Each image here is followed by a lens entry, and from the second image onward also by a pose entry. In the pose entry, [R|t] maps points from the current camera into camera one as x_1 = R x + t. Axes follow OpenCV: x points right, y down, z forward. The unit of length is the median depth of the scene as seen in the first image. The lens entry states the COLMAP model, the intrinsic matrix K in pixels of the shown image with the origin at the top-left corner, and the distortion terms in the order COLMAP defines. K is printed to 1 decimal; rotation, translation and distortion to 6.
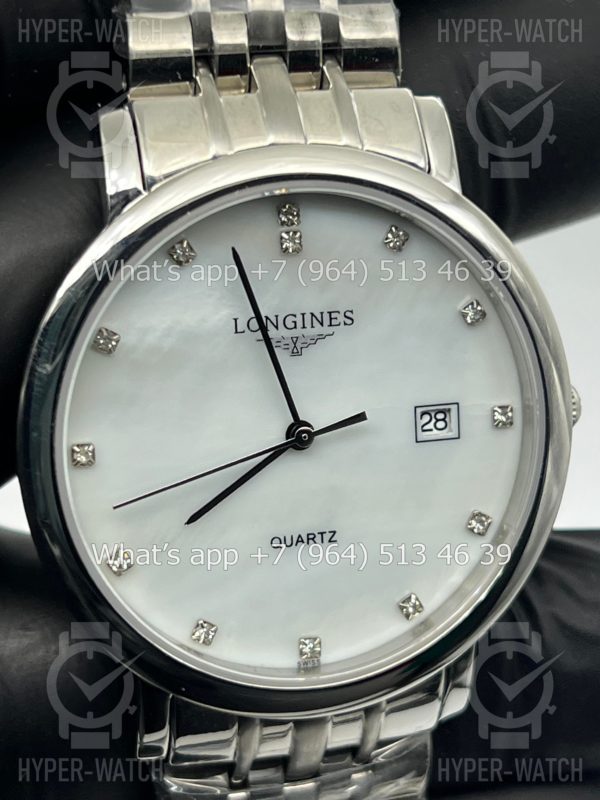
lens RADIAL K [[1830.0, 0, 276.2], [0, 1830.0, 389.7], [0, 0, 1]] dist [0.227285, 0.000000]
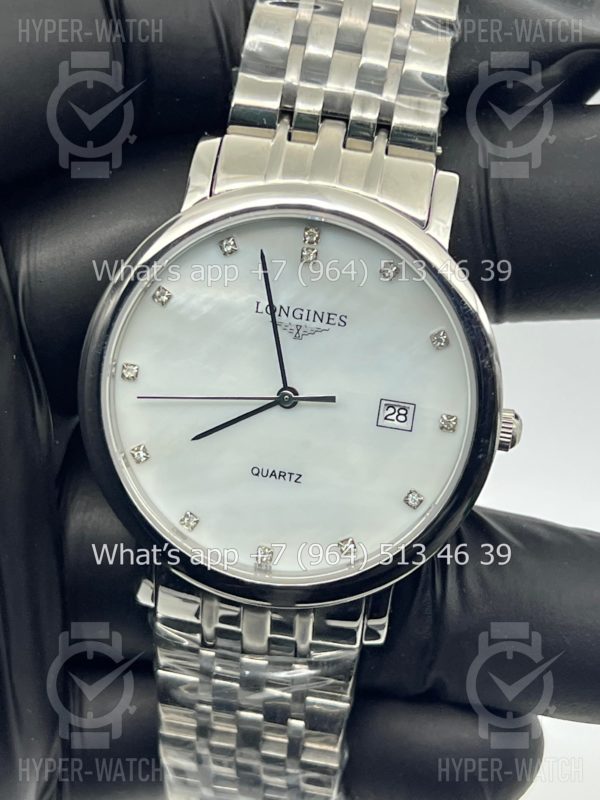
lens RADIAL K [[1830.0, 0, 303.0], [0, 1830.0, 401.6], [0, 0, 1]] dist [0.227285, 0.000000]
pose [[0.901060, 0.222408, -0.372324, 0.525567], [-0.239174, 0.970976, 0.001190, 0.023370], [0.361783, 0.087978, 0.928102, -0.249059]]
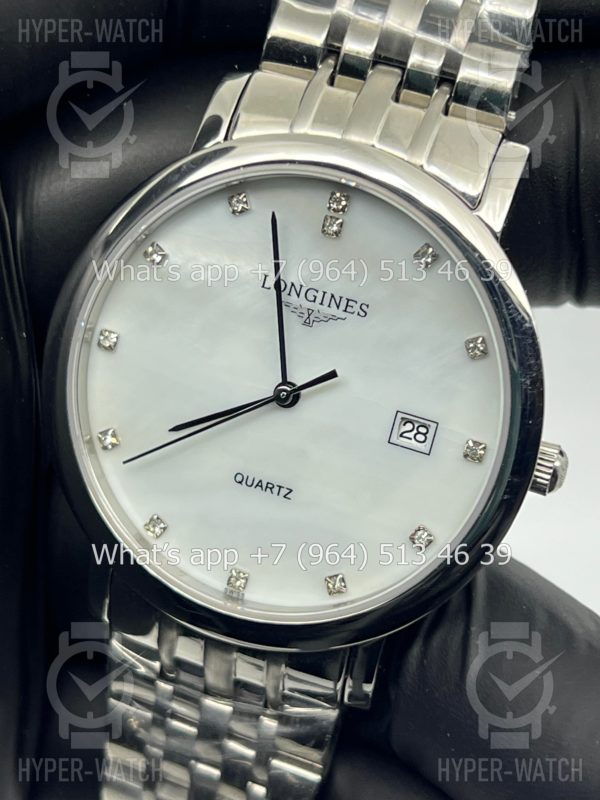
lens RADIAL K [[1830.0, 0, 299.8], [0, 1830.0, 396.9], [0, 0, 1]] dist [0.227285, 0.000000]
pose [[0.808179, 0.331210, -0.486976, 0.560315], [-0.359441, 0.932408, 0.037641, -0.018474], [0.466528, 0.144618, 0.872604, 0.032706]]
